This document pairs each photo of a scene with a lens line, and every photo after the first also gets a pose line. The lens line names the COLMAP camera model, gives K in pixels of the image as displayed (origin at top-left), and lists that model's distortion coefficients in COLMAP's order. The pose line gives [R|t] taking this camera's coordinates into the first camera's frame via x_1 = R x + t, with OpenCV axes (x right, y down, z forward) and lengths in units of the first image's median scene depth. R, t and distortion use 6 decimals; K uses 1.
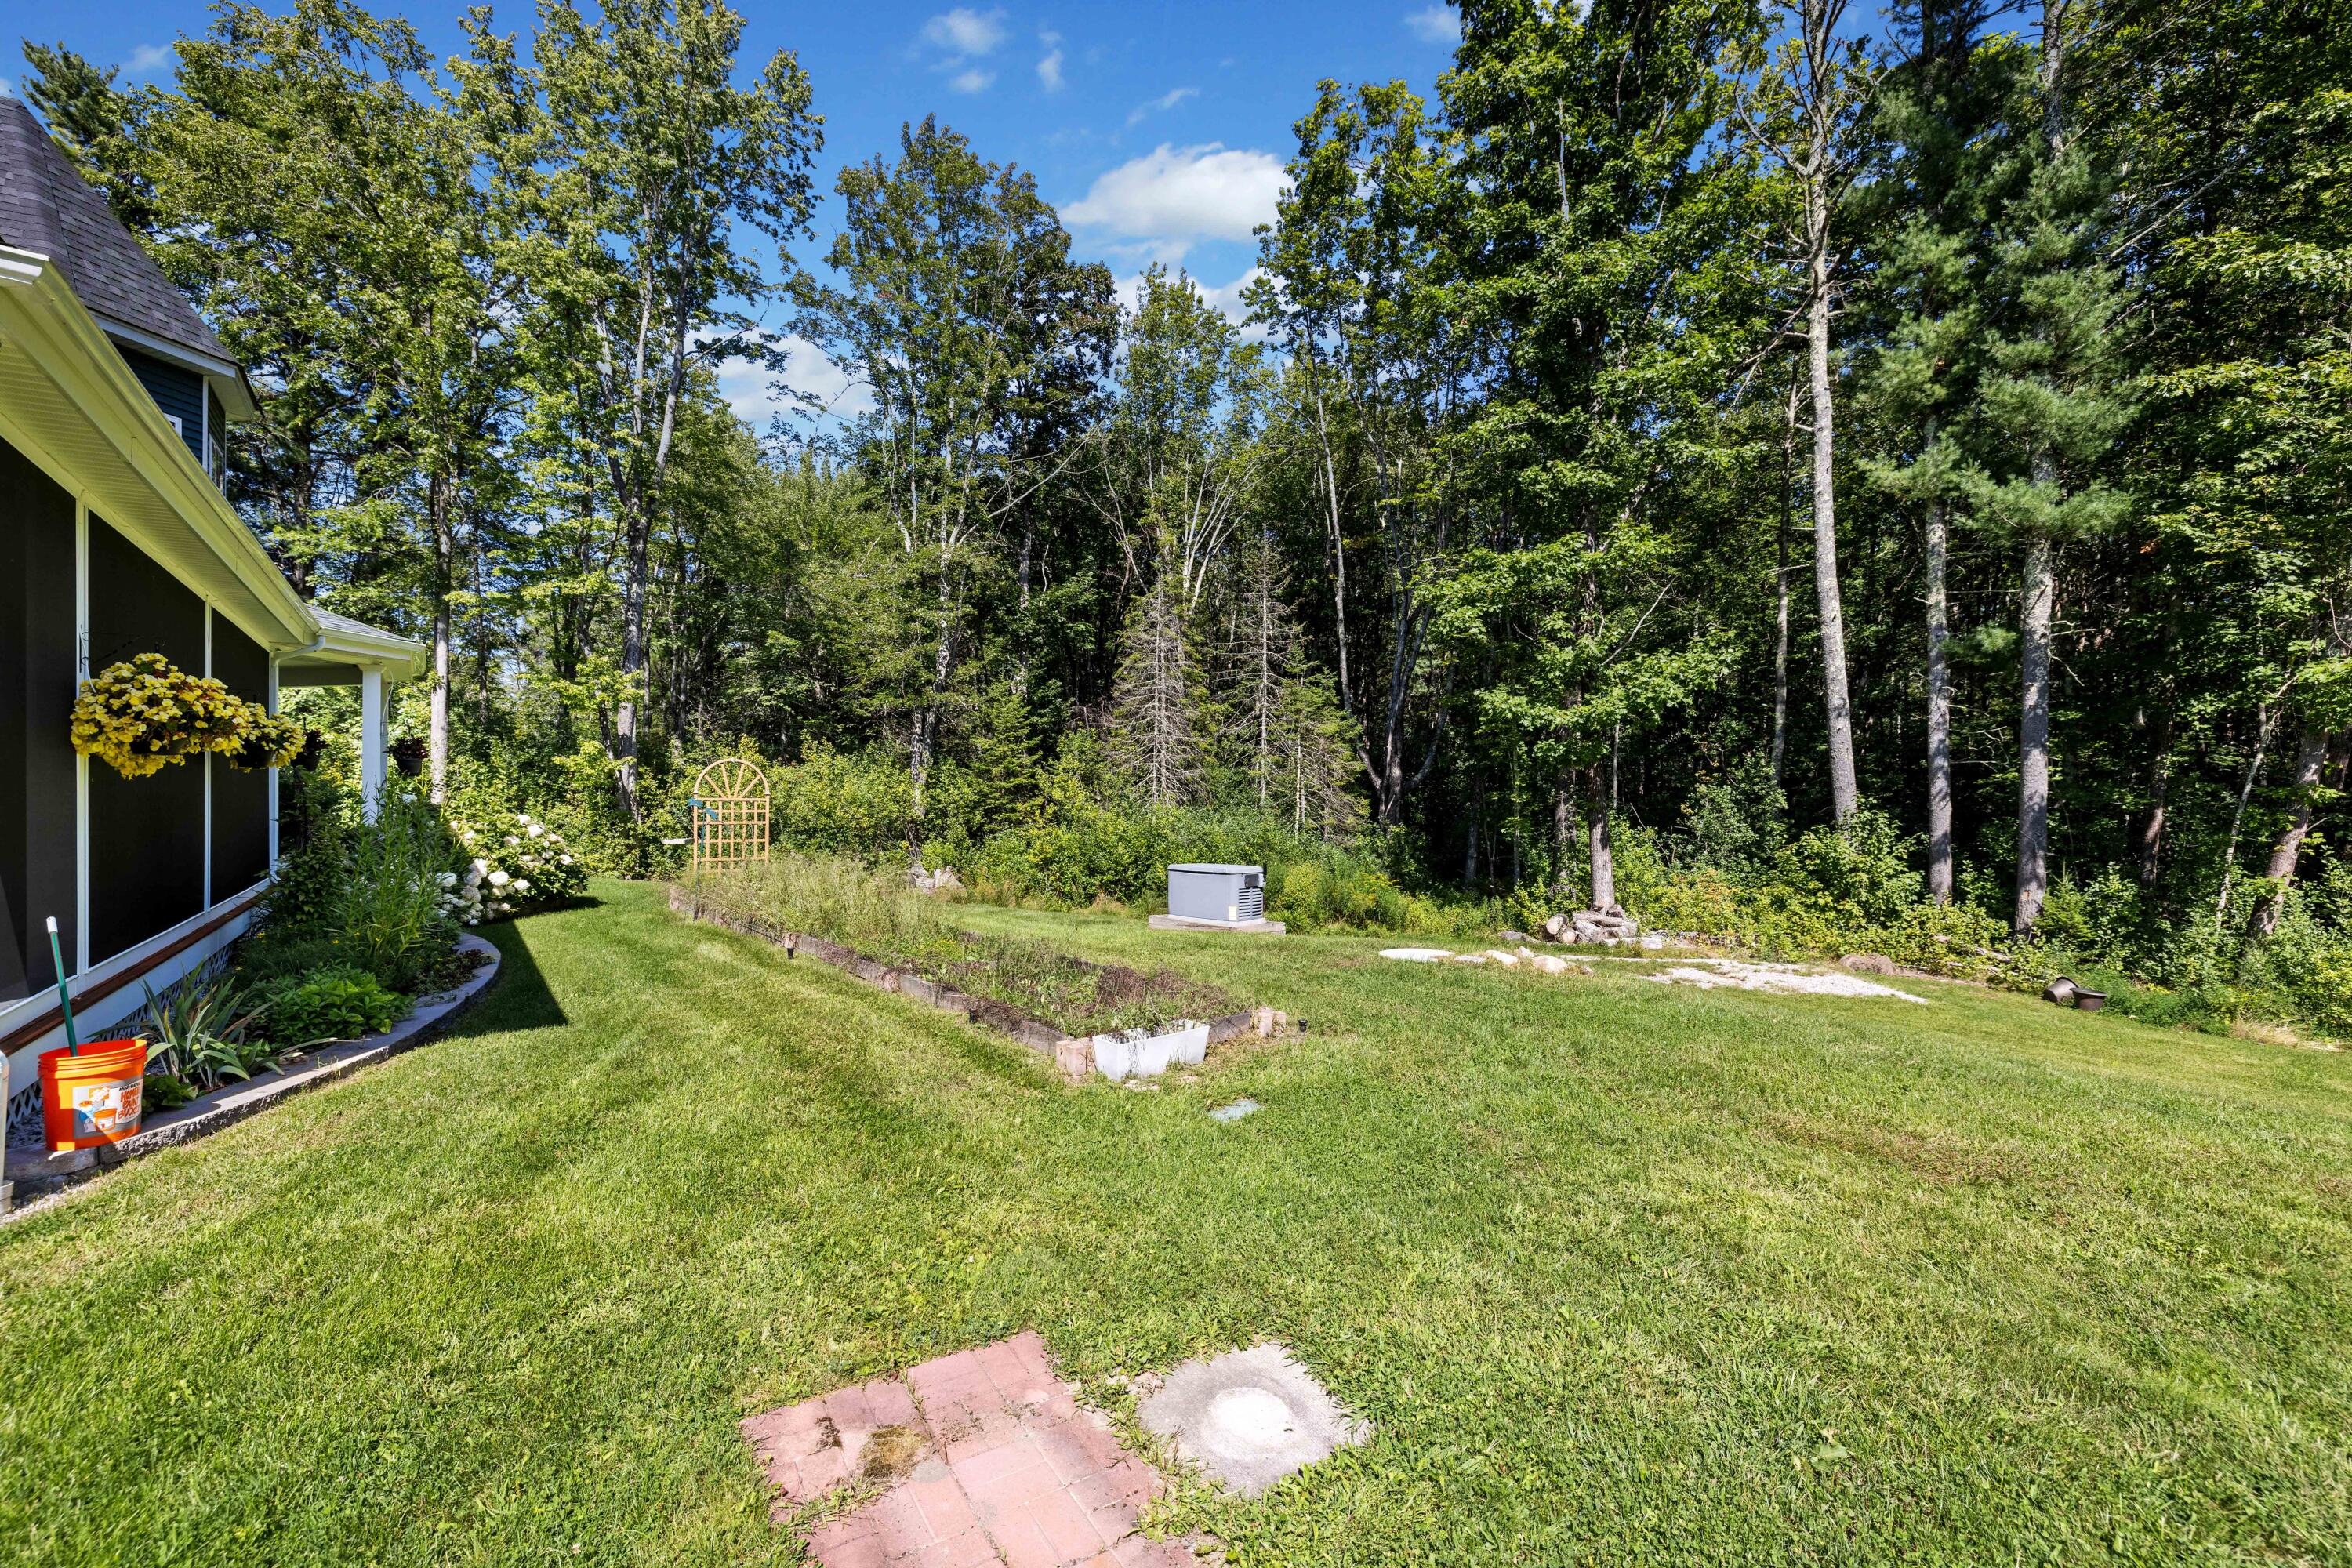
lens RADIAL K [[988.2, 0, 1162.1], [0, 988.2, 785.7], [0, 0, 1]] dist [-0.000159, -0.000016]
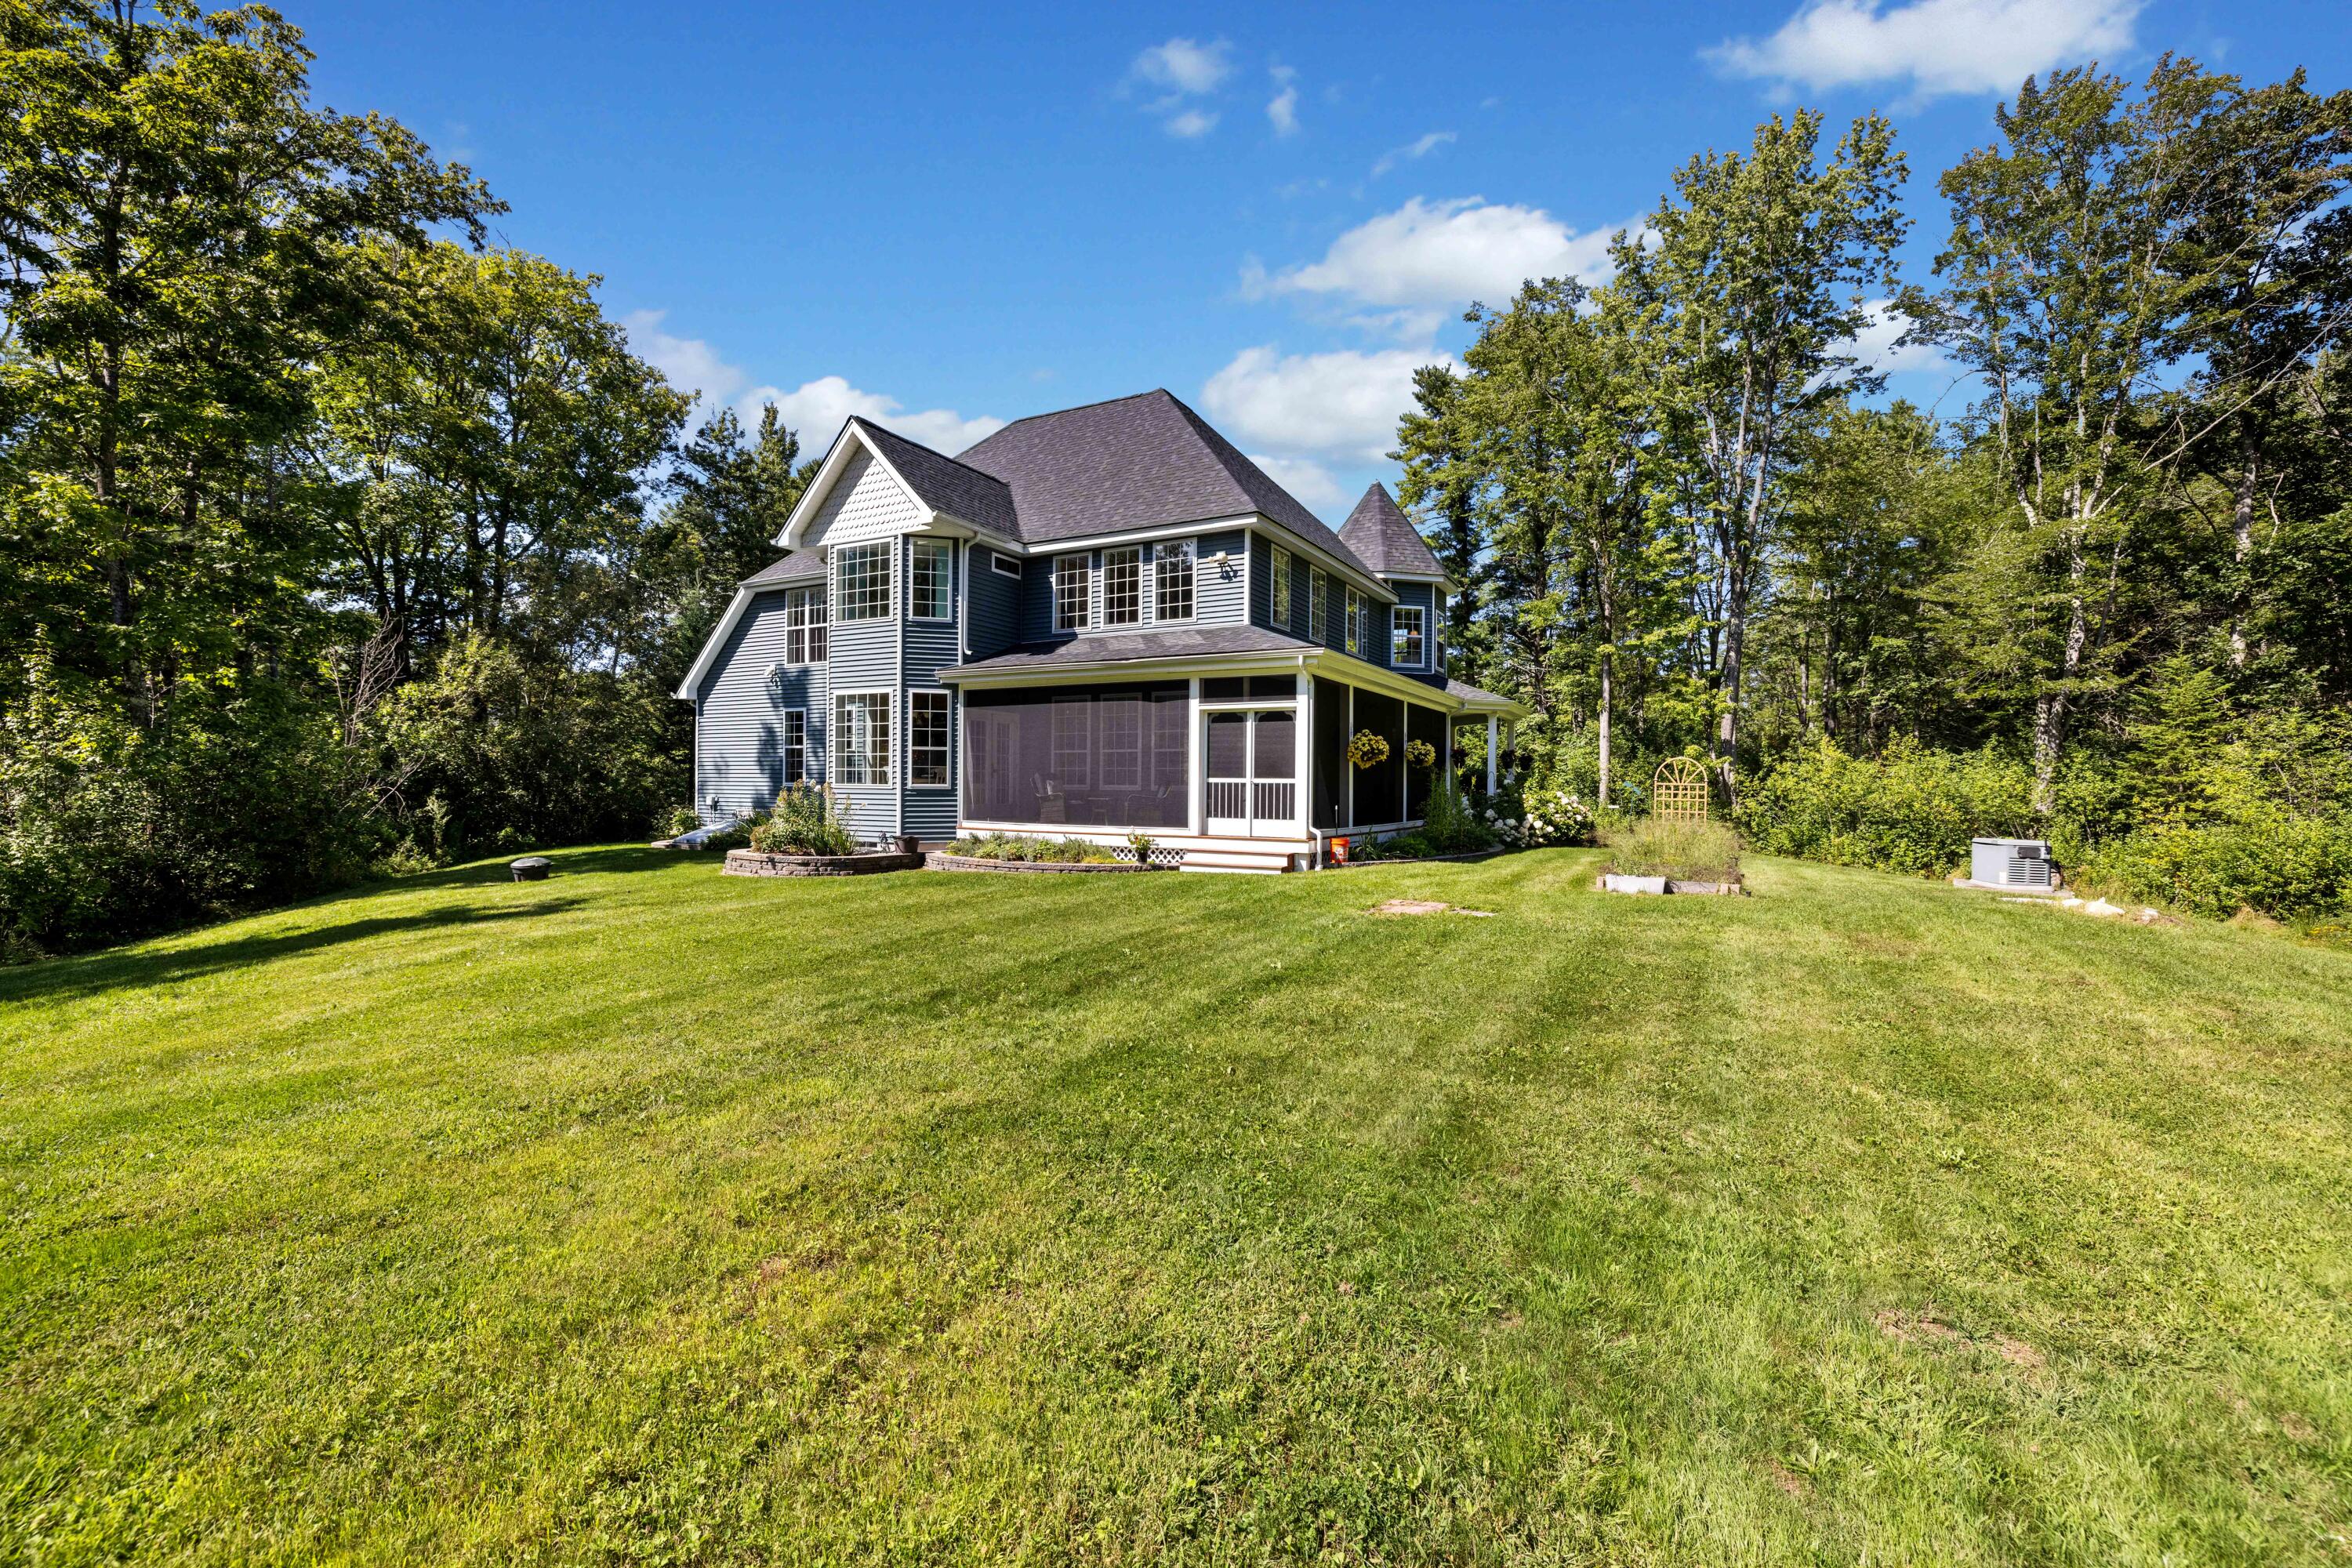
lens RADIAL K [[988.2, 0, 1162.1], [0, 988.2, 785.7], [0, 0, 1]] dist [-0.000159, -0.000016]
pose [[0.417195, 0.004674, -0.908805, 0.296723], [-0.005035, 0.999983, 0.002832, 0.007837], [0.908803, 0.003395, 0.417211, -0.171542]]
